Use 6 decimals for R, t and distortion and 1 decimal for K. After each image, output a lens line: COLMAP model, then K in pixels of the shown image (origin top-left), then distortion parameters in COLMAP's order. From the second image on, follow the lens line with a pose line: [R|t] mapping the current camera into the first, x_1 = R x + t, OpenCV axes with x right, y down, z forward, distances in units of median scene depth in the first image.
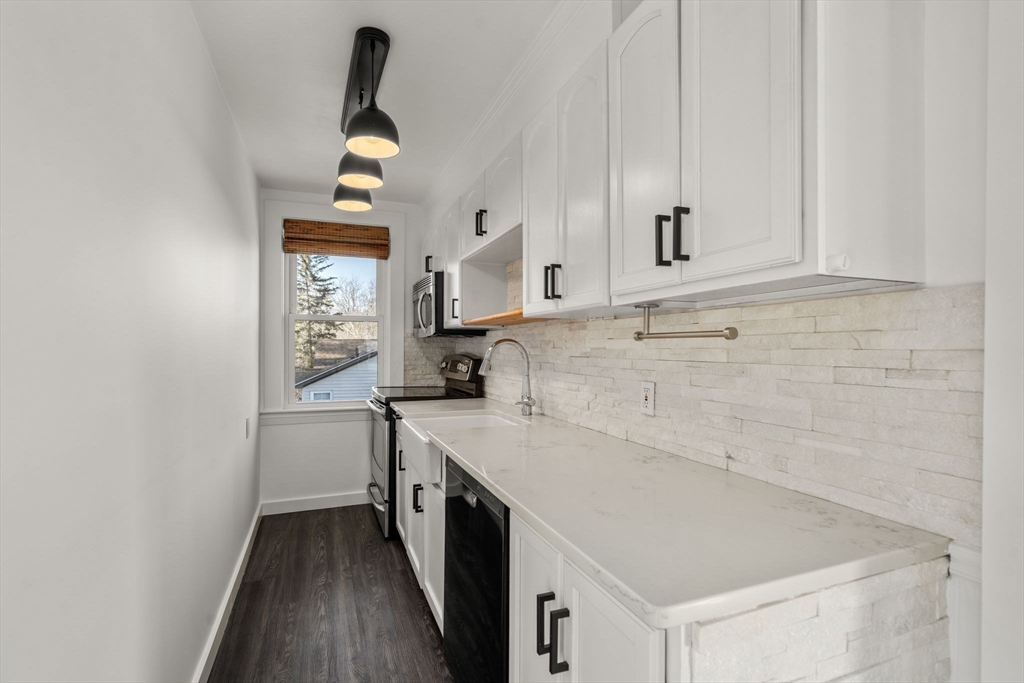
lens RADIAL K [[469.9, 0, 511.0], [0, 469.9, 345.1], [0, 0, 1]] dist [-0.001806, -0.000786]
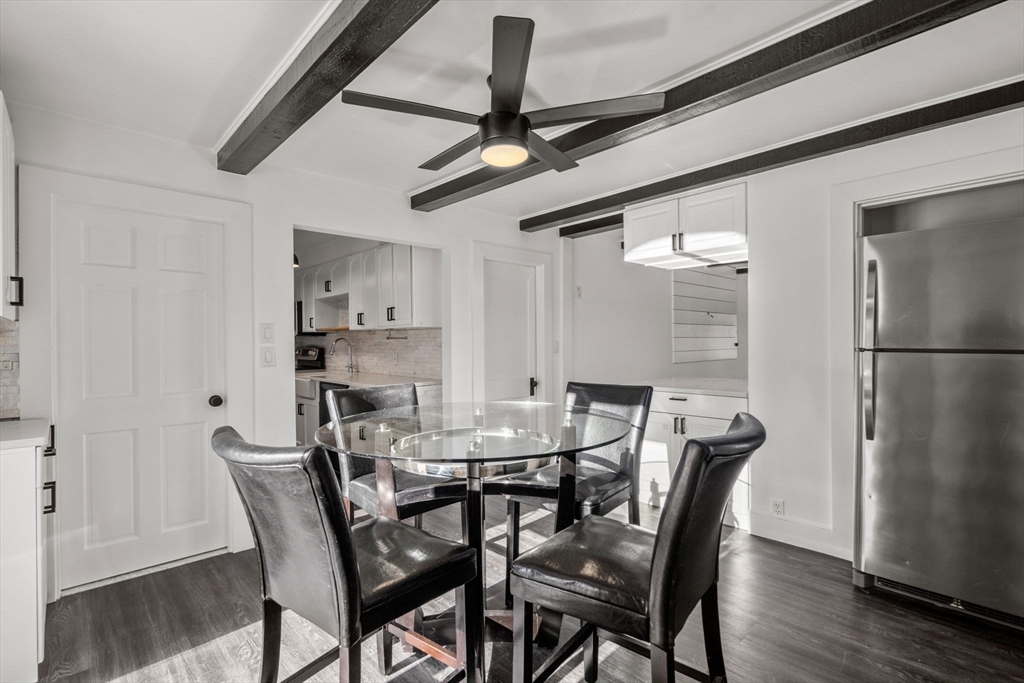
lens RADIAL K [[469.9, 0, 511.7], [0, 469.9, 344.0], [0, 0, 1]] dist [-0.001806, -0.000786]
pose [[0.928224, -0.014494, 0.371740, -0.083017], [0.009150, 0.999828, 0.016134, -0.013413], [-0.371910, -0.011574, 0.928197, -1.344297]]
